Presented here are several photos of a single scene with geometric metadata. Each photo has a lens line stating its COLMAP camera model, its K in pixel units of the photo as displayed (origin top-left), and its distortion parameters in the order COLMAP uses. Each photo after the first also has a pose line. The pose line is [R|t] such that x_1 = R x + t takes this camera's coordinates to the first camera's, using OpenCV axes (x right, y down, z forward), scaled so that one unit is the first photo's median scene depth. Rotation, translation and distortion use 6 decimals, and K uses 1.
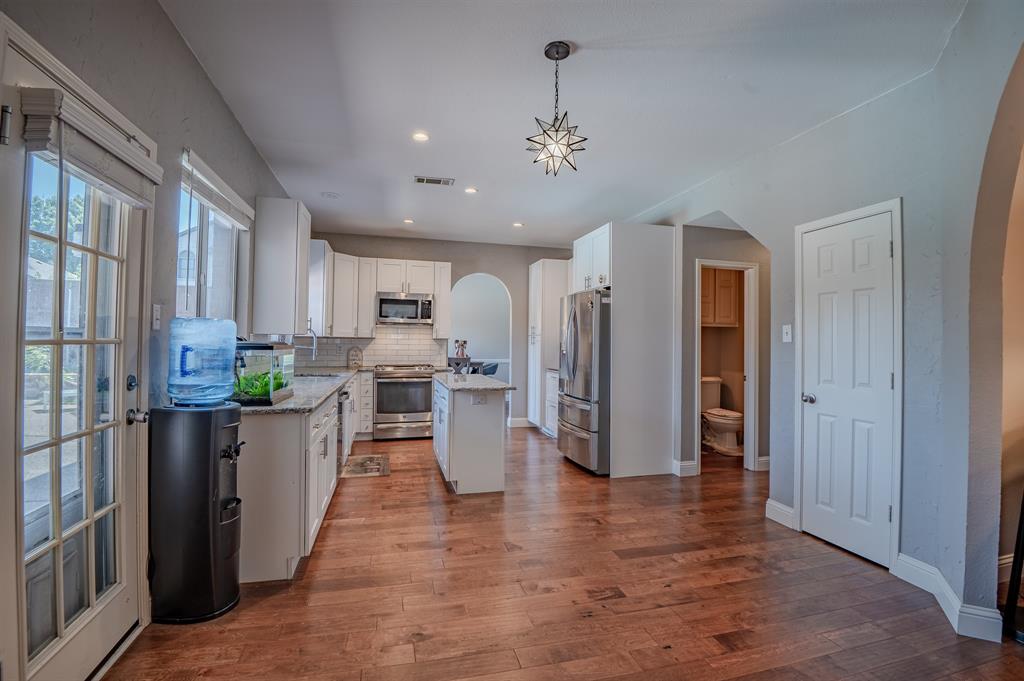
lens RADIAL K [[469.9, 0, 514.4], [0, 469.9, 333.5], [0, 0, 1]] dist [-0.018413, -0.017850]
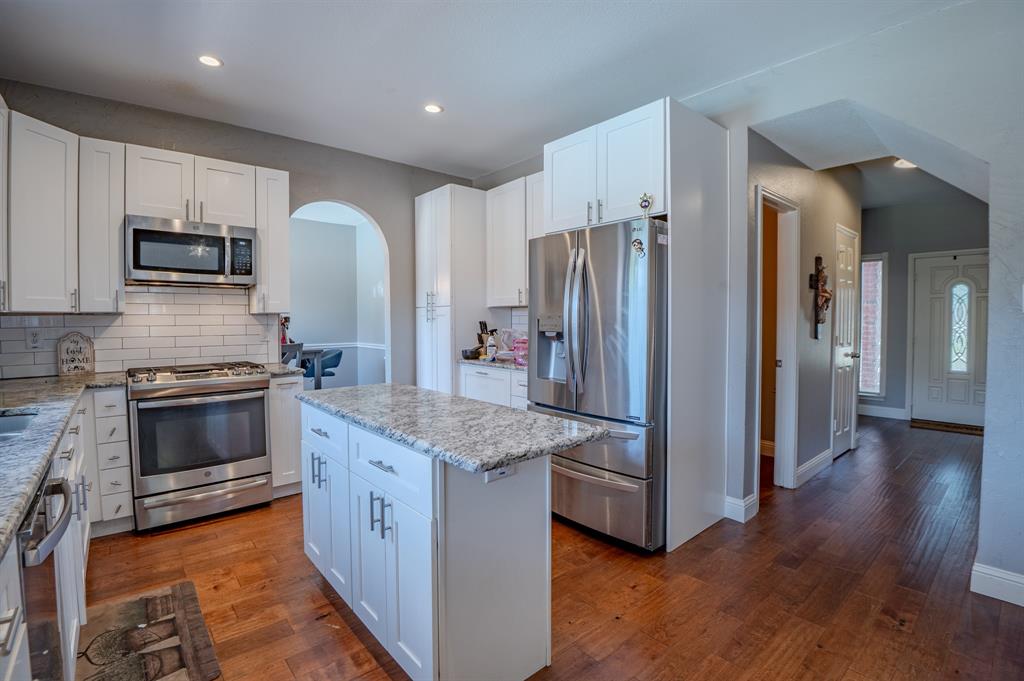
lens RADIAL K [[469.9, 0, 514.4], [0, 469.9, 333.5], [0, 0, 1]] dist [-0.018413, -0.017850]
pose [[0.899730, -0.027831, 0.435558, -0.194801], [0.004560, 0.998510, 0.054383, 0.008801], [-0.436422, -0.046944, 0.898516, 0.551412]]
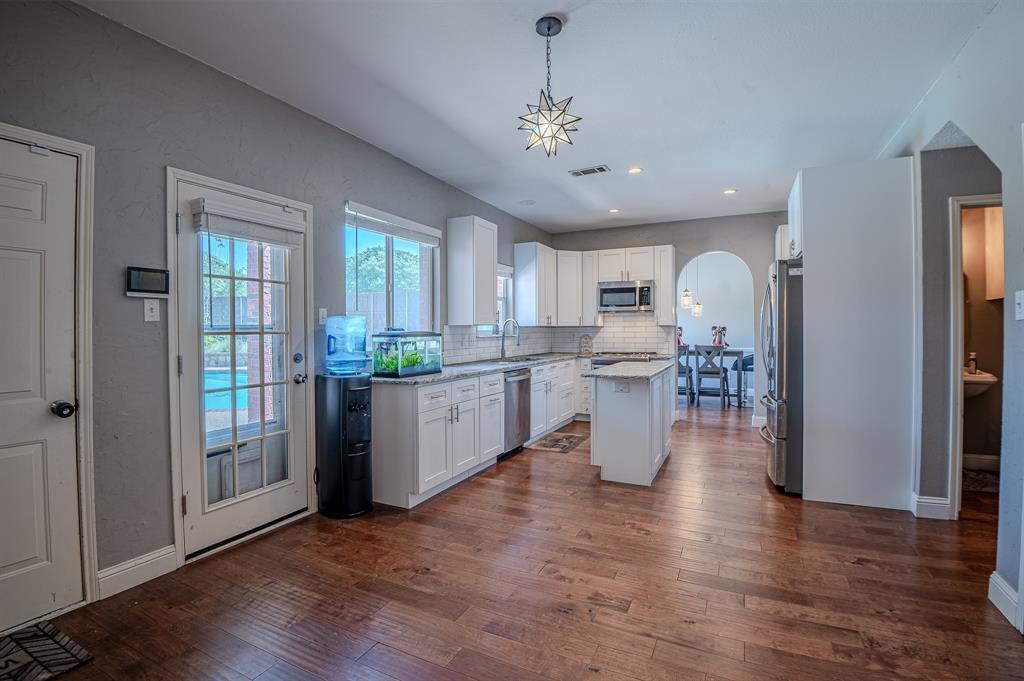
lens RADIAL K [[469.9, 0, 514.4], [0, 469.9, 333.5], [0, 0, 1]] dist [-0.018413, -0.017850]
pose [[0.756727, -0.011860, -0.653623, 0.331983], [0.027503, 0.999528, 0.013705, 0.008127], [0.653152, -0.028347, 0.756696, 0.102741]]
